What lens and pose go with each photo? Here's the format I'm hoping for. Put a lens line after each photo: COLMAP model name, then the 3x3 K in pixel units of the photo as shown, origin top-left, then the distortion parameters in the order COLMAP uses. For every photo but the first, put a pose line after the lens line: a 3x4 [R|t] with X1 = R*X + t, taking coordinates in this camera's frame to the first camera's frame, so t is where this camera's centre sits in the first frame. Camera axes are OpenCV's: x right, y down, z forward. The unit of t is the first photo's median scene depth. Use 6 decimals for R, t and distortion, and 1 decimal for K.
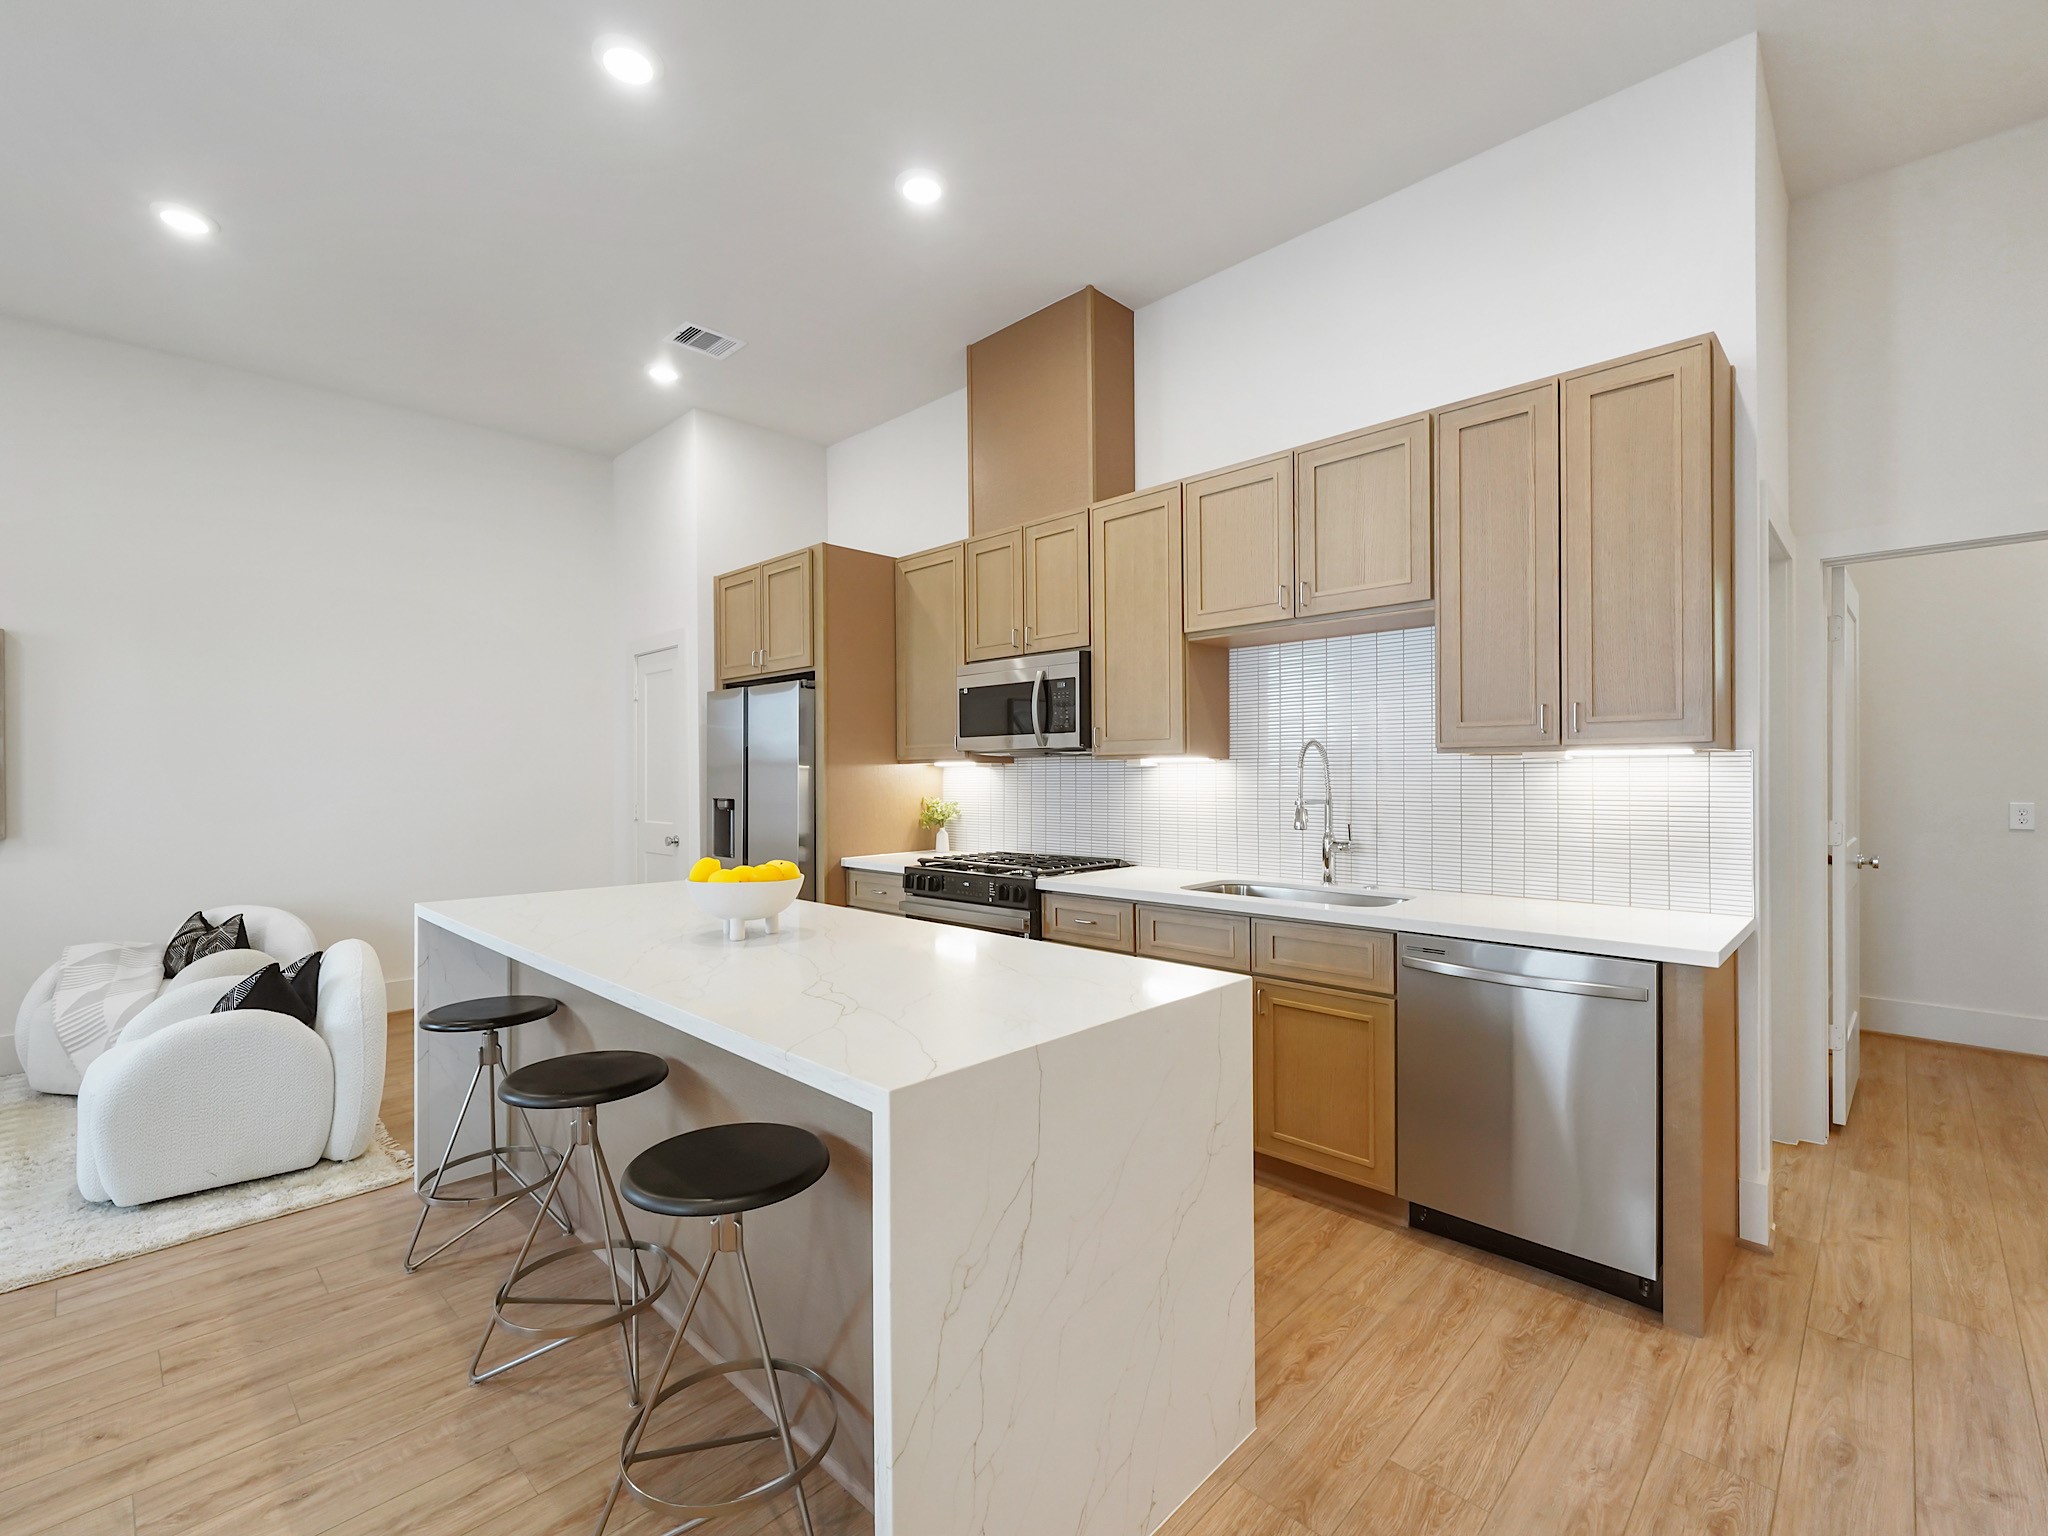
lens RADIAL K [[909.5, 0, 1016.5], [0, 909.5, 777.7], [0, 0, 1]] dist [0.003034, -0.000116]
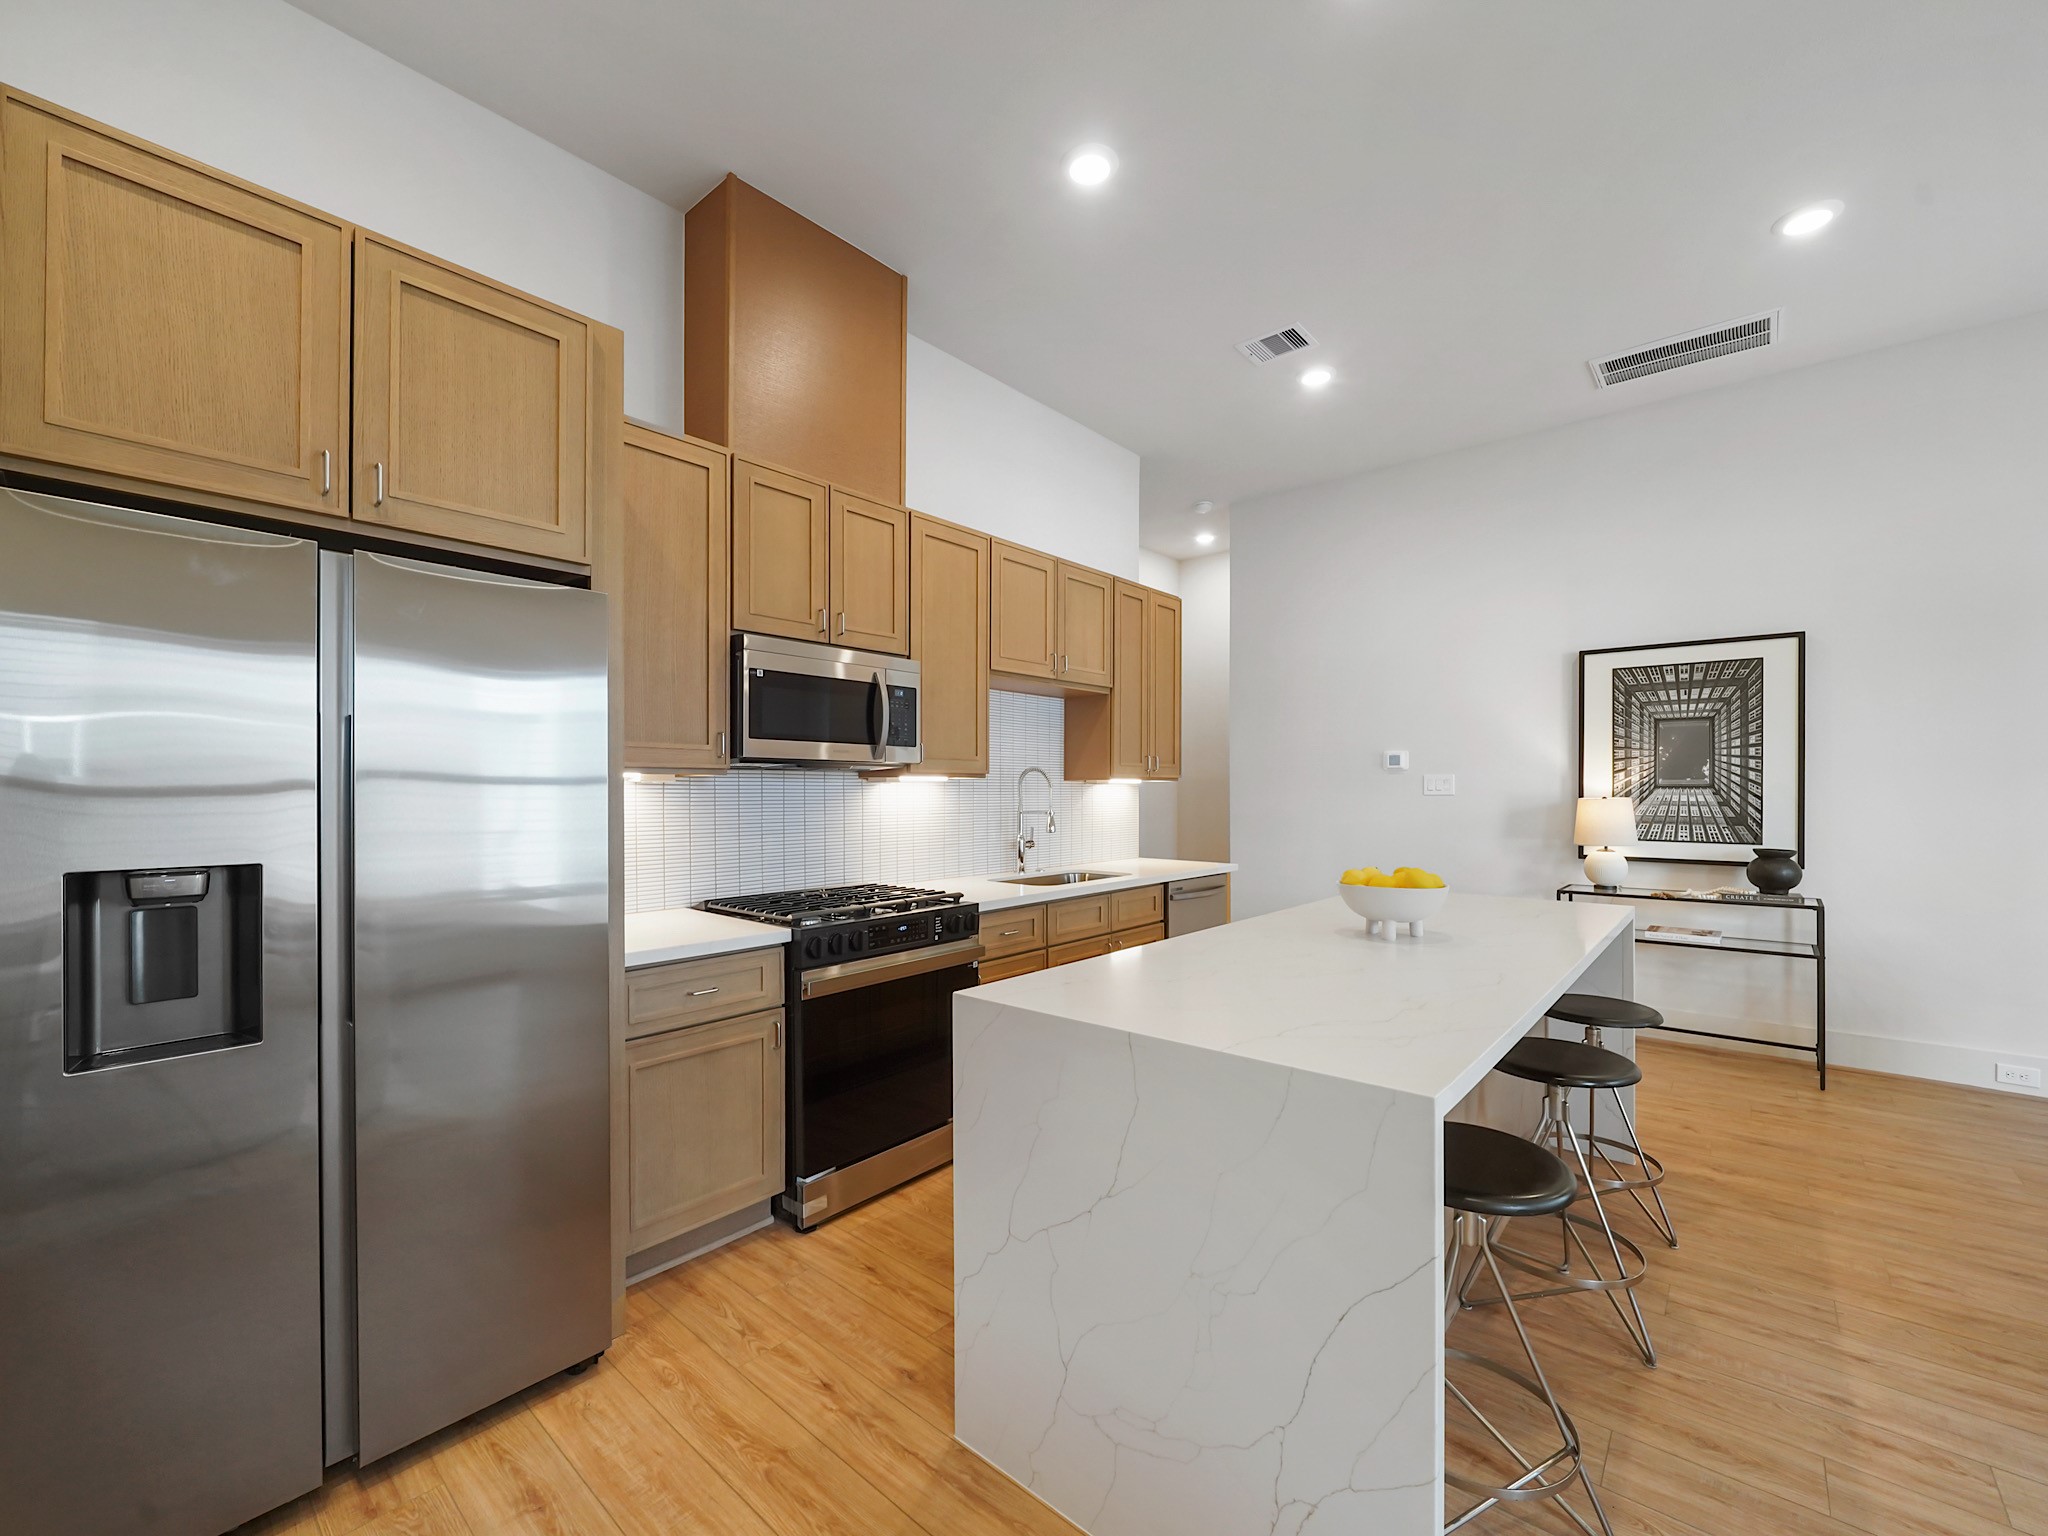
lens RADIAL K [[844.4, 0, 1026.3], [0, 844.4, 786.6], [0, 0, 1]] dist [-0.002790, -0.000236]
pose [[-0.064514, 0.010662, 0.997860, -1.053620], [0.006908, 0.999924, -0.010238, 0.000905], [-0.997893, 0.006233, -0.064583, 1.228904]]
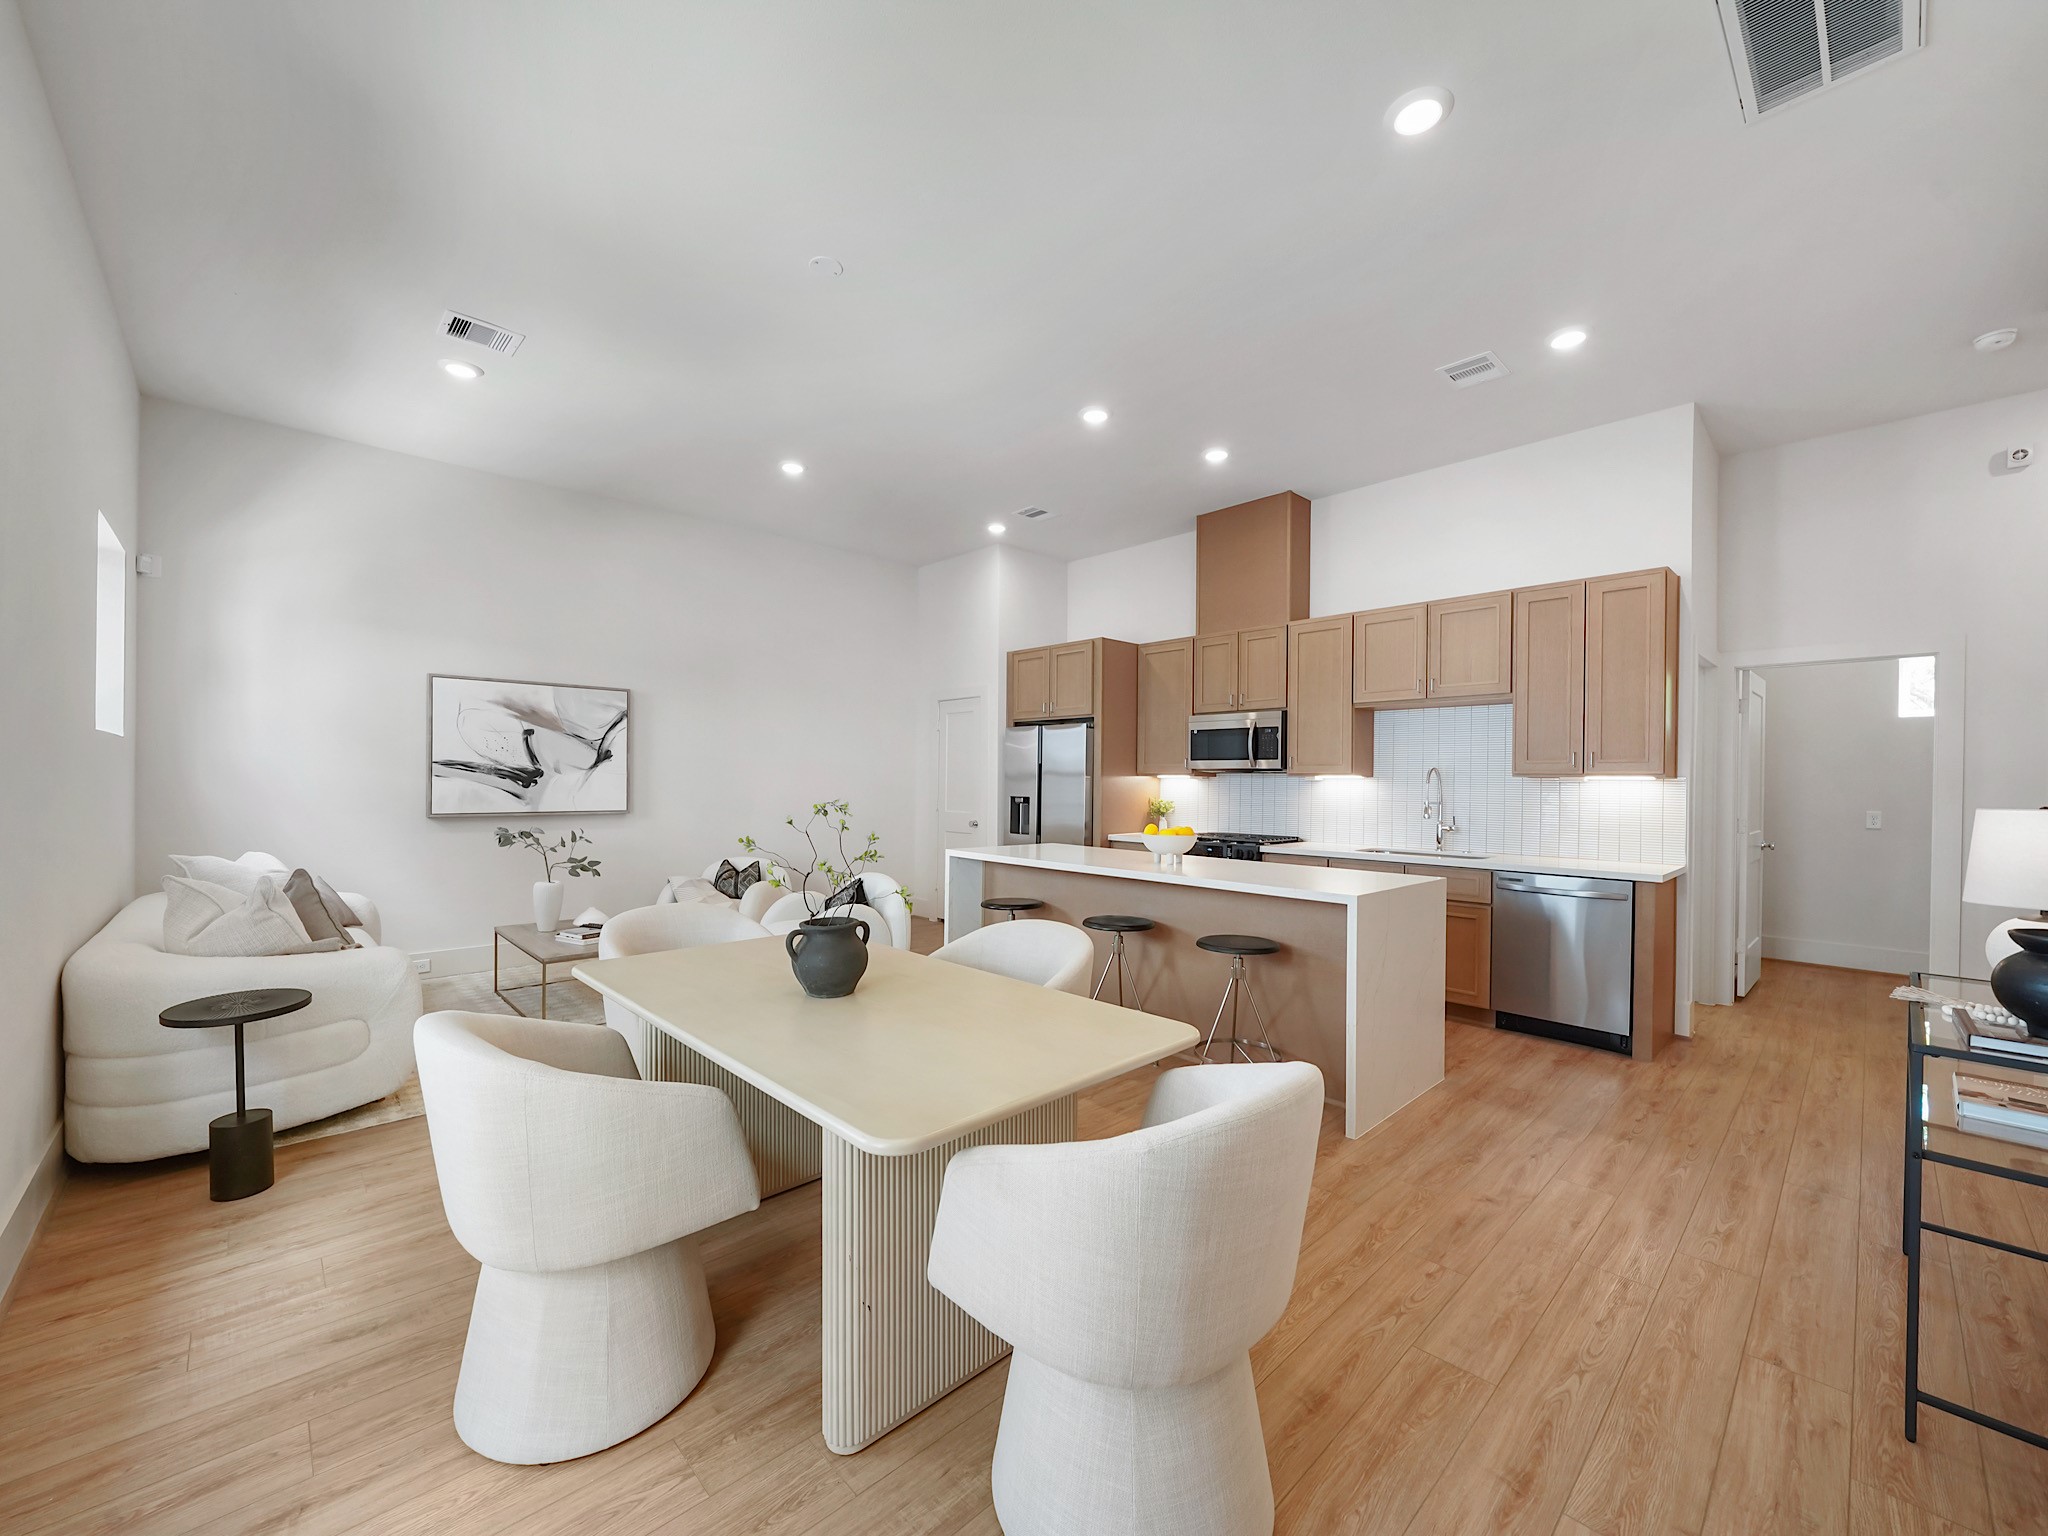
lens RADIAL K [[814.7, 0, 1016.0], [0, 814.7, 788.2], [0, 0, 1]] dist [-0.002454, 0.000010]
pose [[0.999051, 0.015093, -0.040853, -0.459256], [-0.014921, 0.999878, 0.004525, 0.003734], [0.040916, -0.003911, 0.999155, -0.664608]]
